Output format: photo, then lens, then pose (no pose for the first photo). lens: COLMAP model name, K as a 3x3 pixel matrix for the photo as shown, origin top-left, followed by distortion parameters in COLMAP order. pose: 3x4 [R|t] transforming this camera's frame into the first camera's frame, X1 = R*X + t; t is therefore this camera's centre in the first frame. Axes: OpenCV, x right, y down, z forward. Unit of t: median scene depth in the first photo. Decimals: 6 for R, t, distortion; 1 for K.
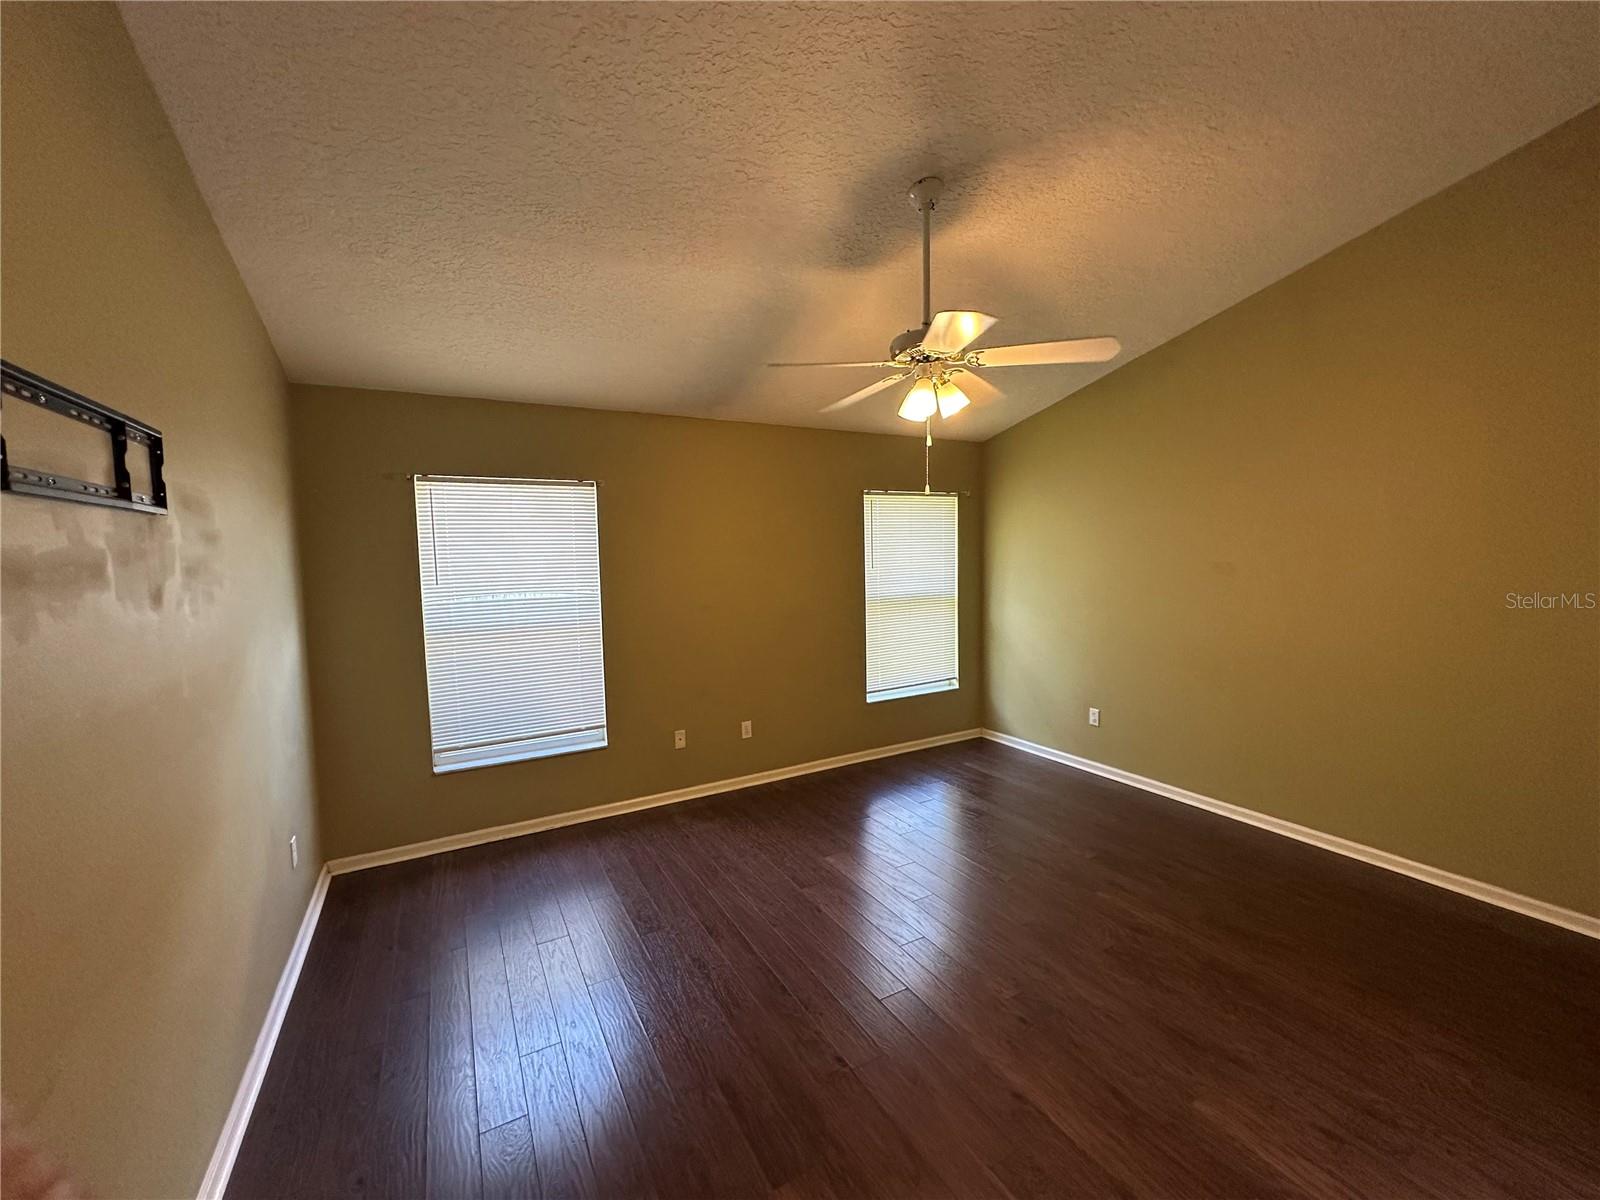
lens RADIAL K [[642.7, 0, 799.1], [0, 642.7, 601.4], [0, 0, 1]] dist [0.003745, 0.000264]
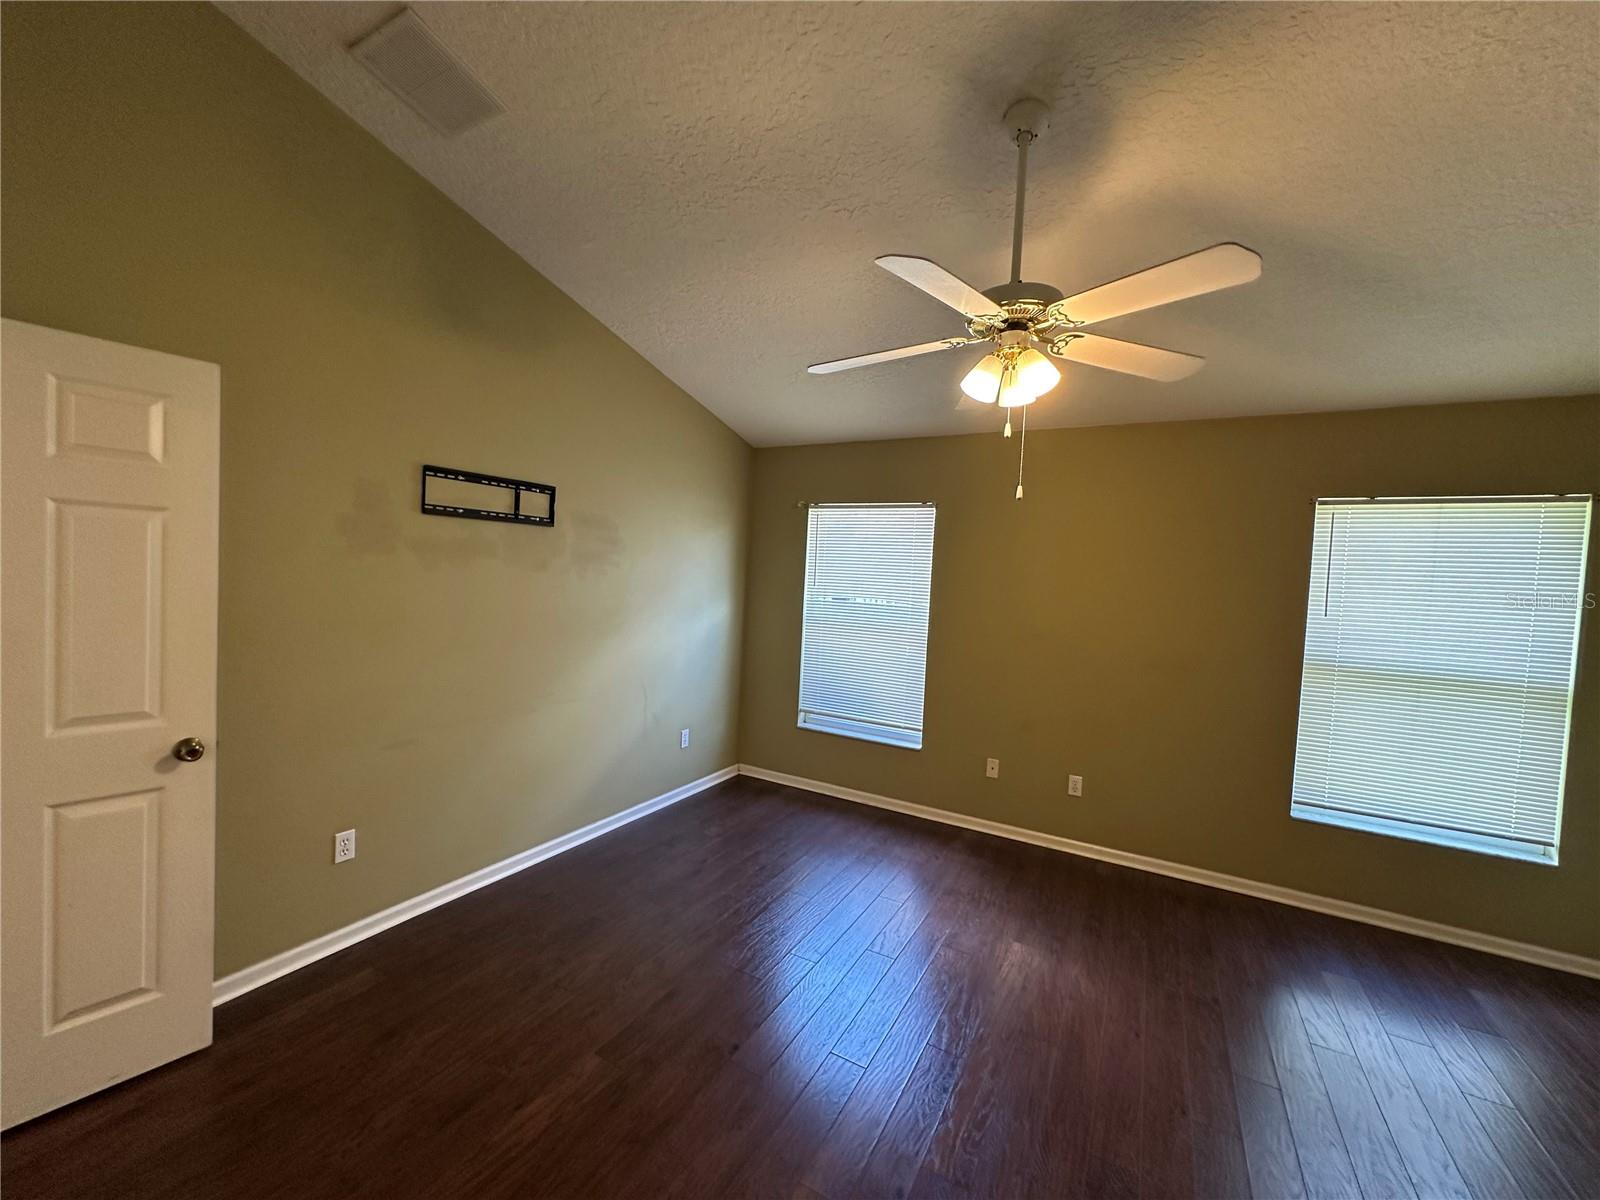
lens RADIAL K [[642.7, 0, 799.1], [0, 642.7, 601.4], [0, 0, 1]] dist [0.003745, 0.000264]
pose [[0.519572, 0.089969, -0.849676, 0.494869], [-0.120592, 0.992208, 0.031320, -0.028715], [0.845873, 0.086191, 0.526373, 0.255303]]
